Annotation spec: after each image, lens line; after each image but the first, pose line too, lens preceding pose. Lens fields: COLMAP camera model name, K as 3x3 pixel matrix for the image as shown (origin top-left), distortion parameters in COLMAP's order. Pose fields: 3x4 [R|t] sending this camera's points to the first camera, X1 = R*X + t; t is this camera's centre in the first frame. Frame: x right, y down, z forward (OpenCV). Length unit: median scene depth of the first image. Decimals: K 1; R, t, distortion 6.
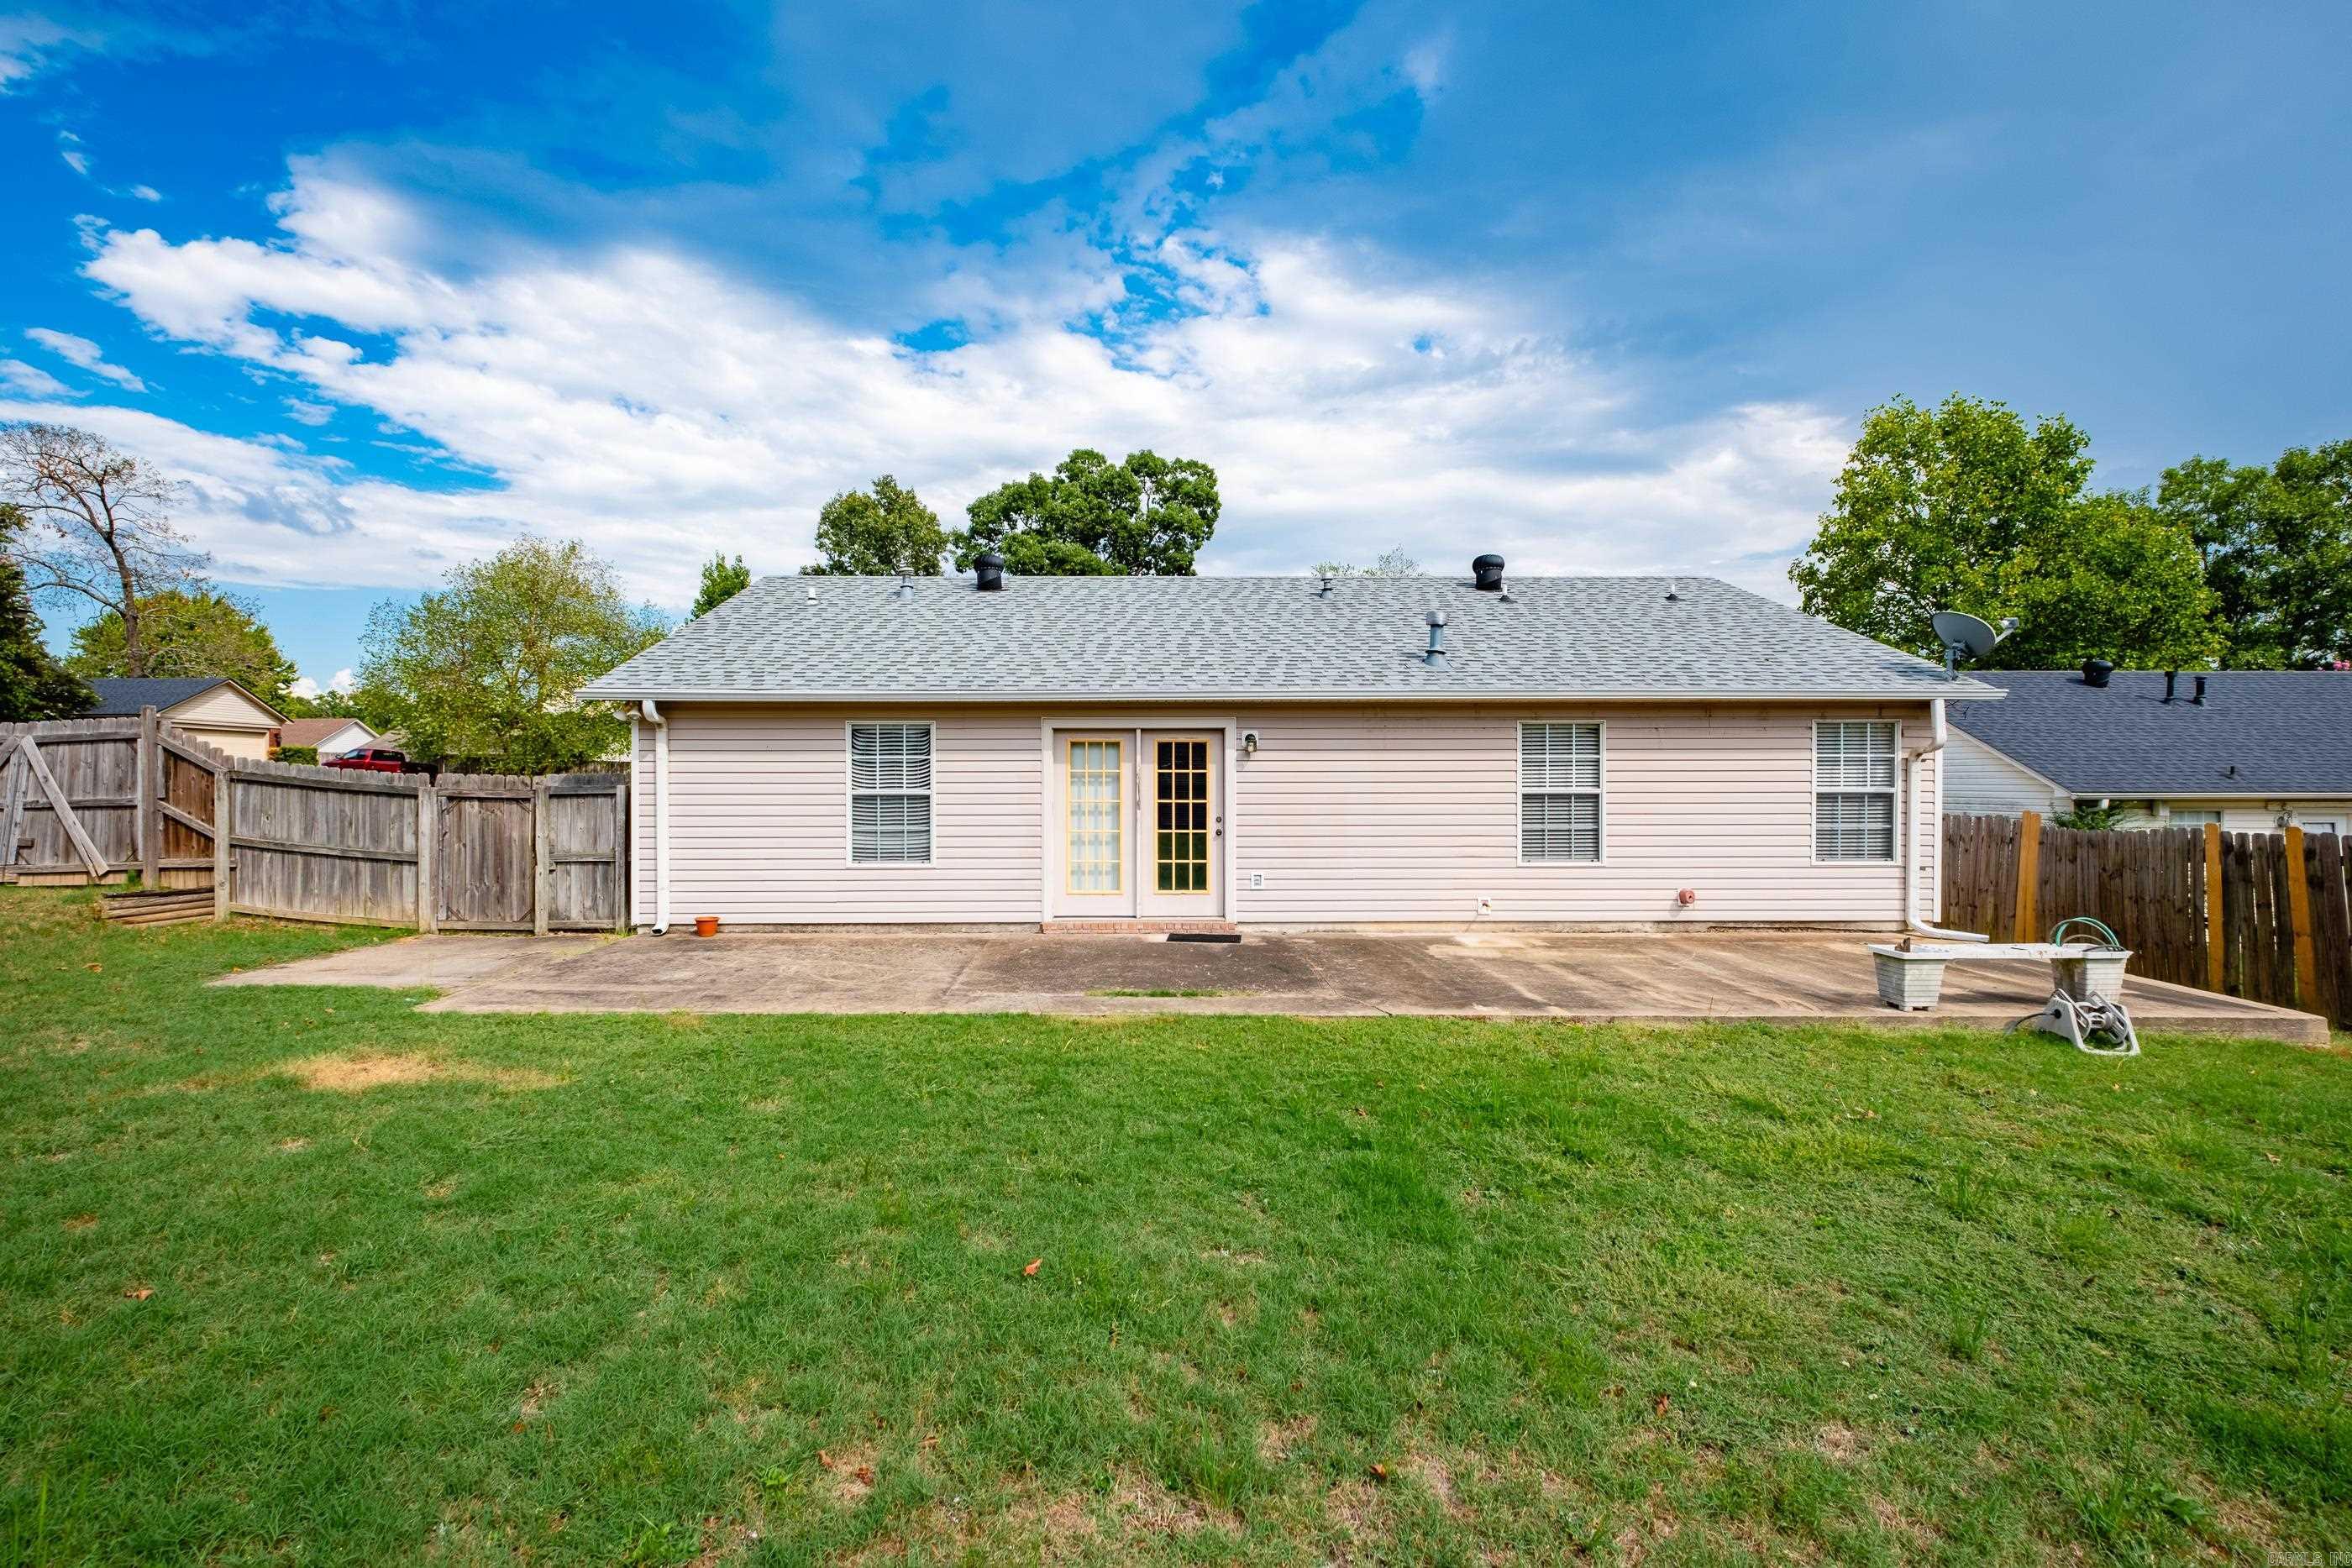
lens RADIAL K [[1024.9, 0, 1120.4], [0, 1024.9, 786.6], [0, 0, 1]] dist [0.000791, -0.000726]
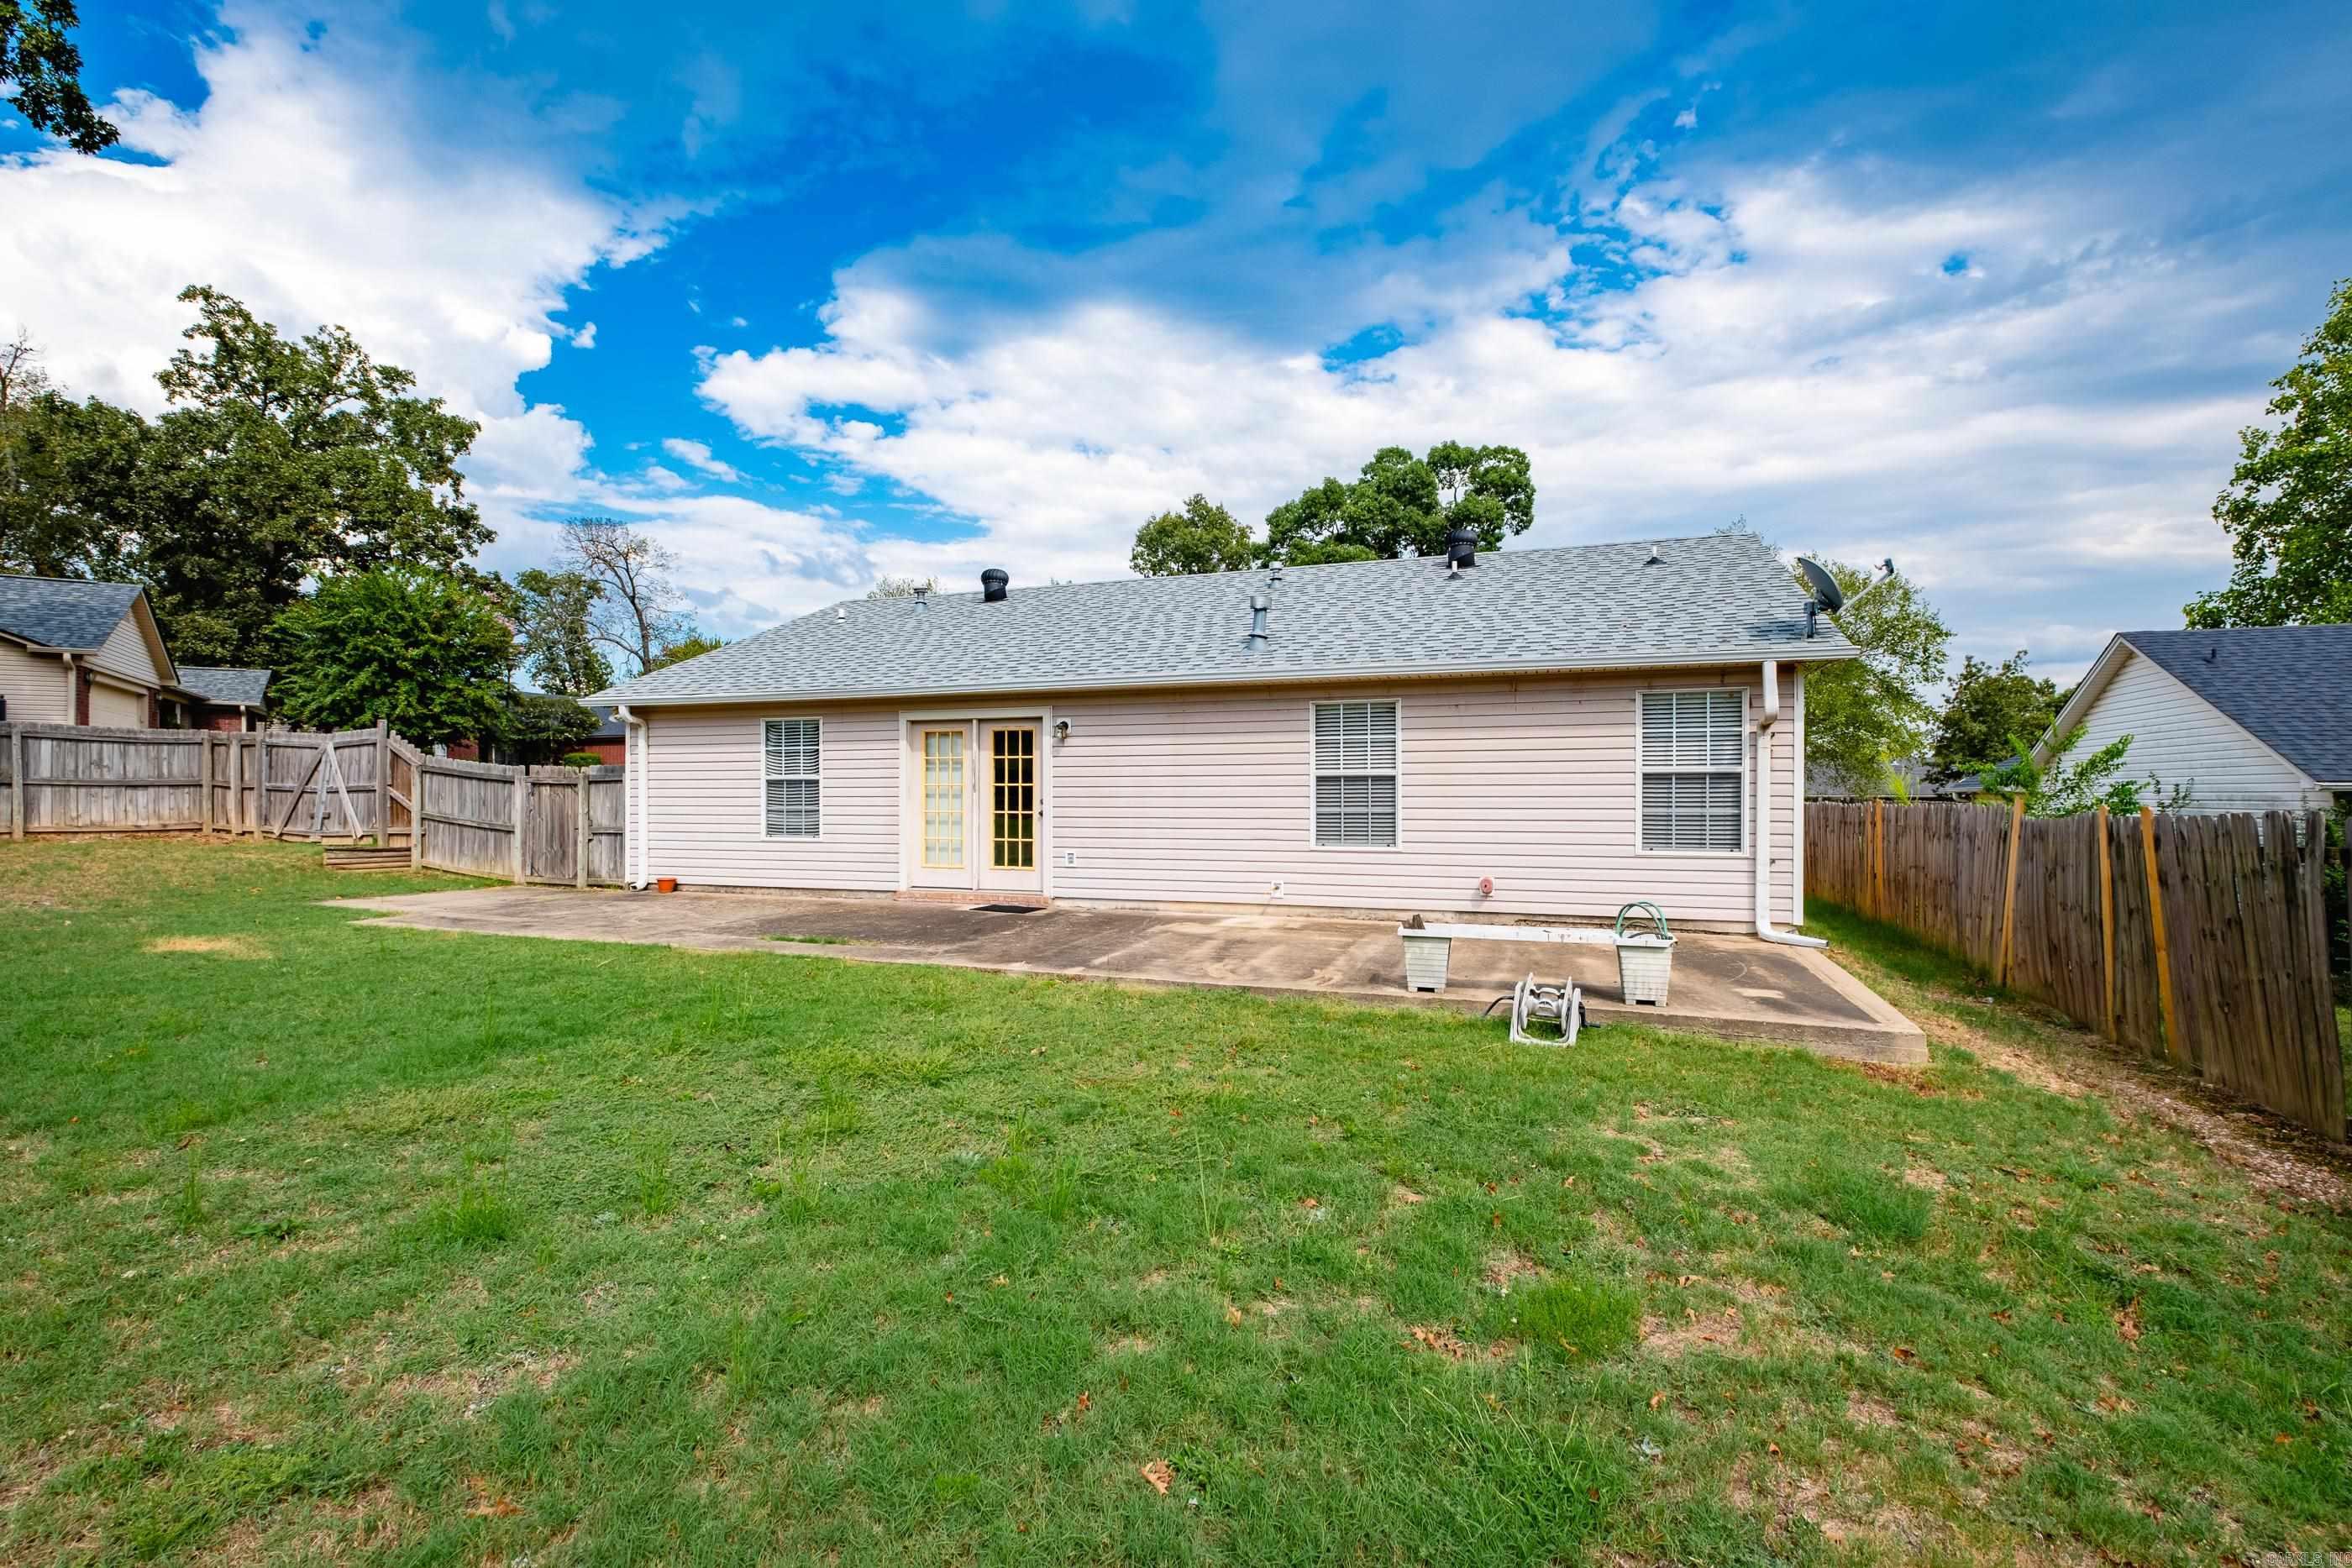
lens RADIAL K [[1031.3, 0, 1181.2], [0, 1031.3, 803.4], [0, 0, 1]] dist [0.000213, -0.000857]
pose [[0.940971, 0.003629, -0.338469, 0.599613], [-0.001712, 0.999981, 0.005963, 0.027366], [0.338484, -0.005031, 0.940959, 0.028589]]
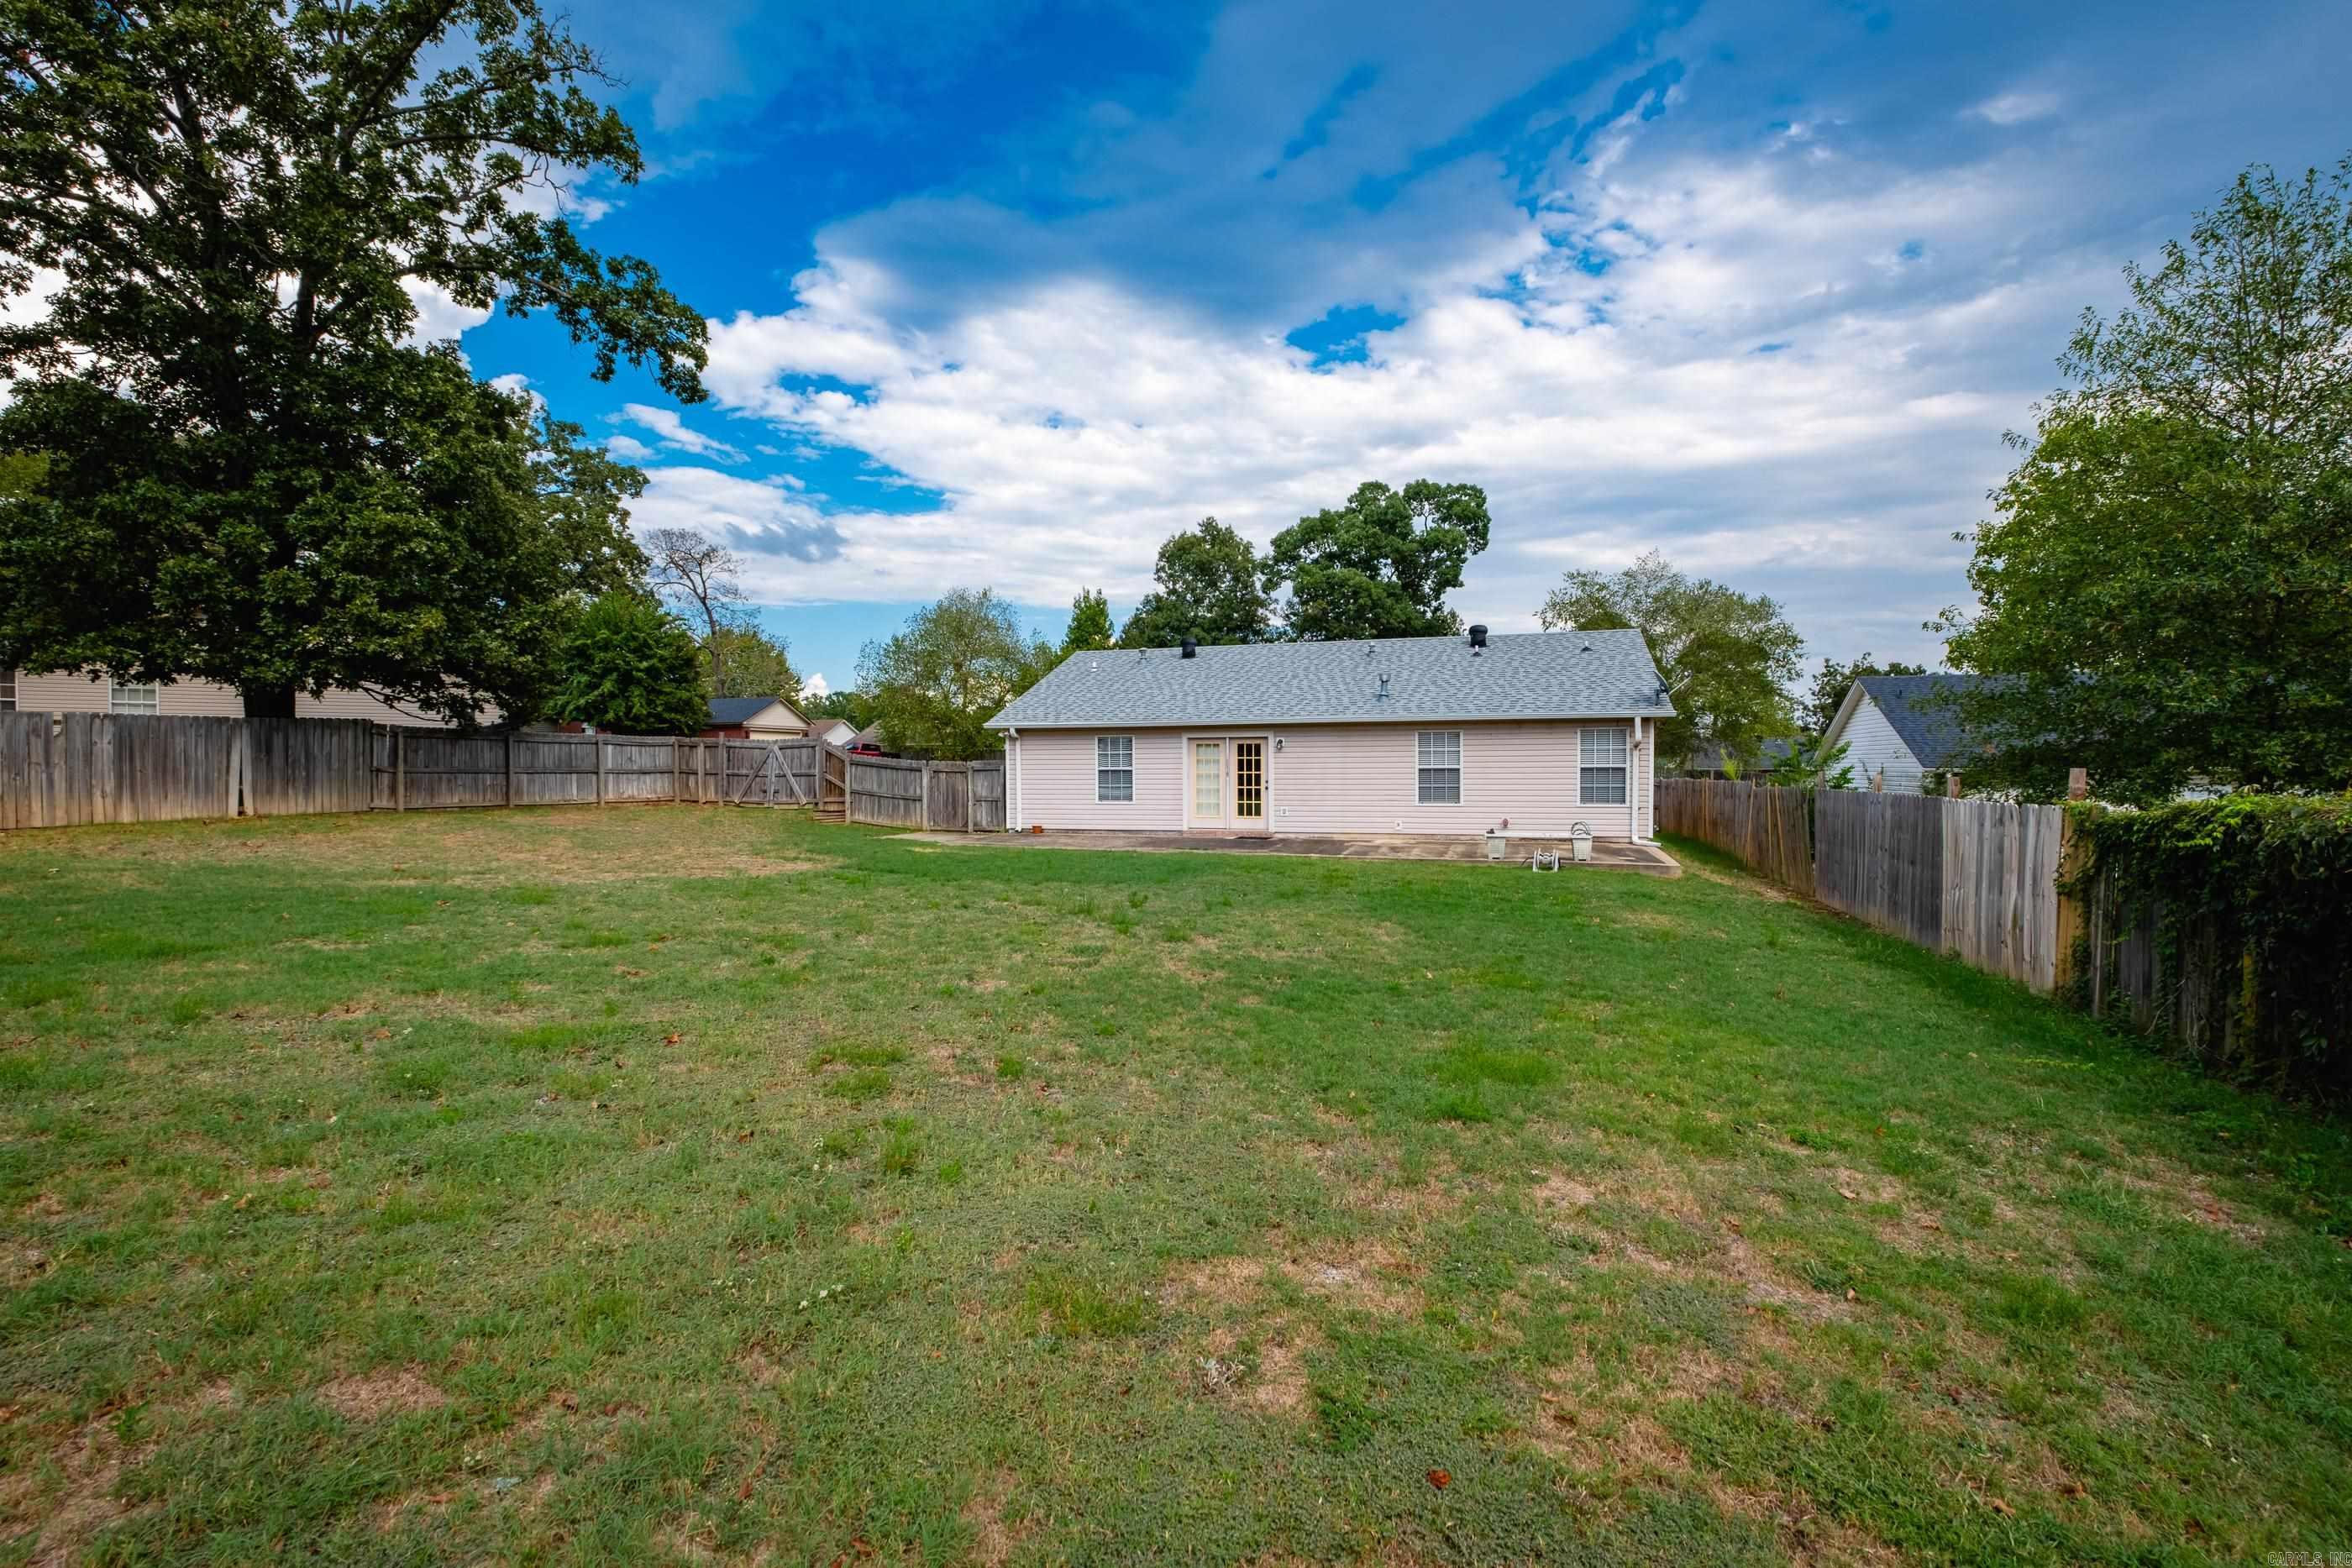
lens RADIAL K [[997.9, 0, 1167.7], [0, 997.9, 792.7], [0, 0, 1]] dist [0.000985, 0.000237]
pose [[0.951677, 0.004631, -0.307066, 0.517523], [0.003260, 0.999678, 0.025180, 0.003775], [0.307084, -0.024964, 0.951355, -0.946280]]
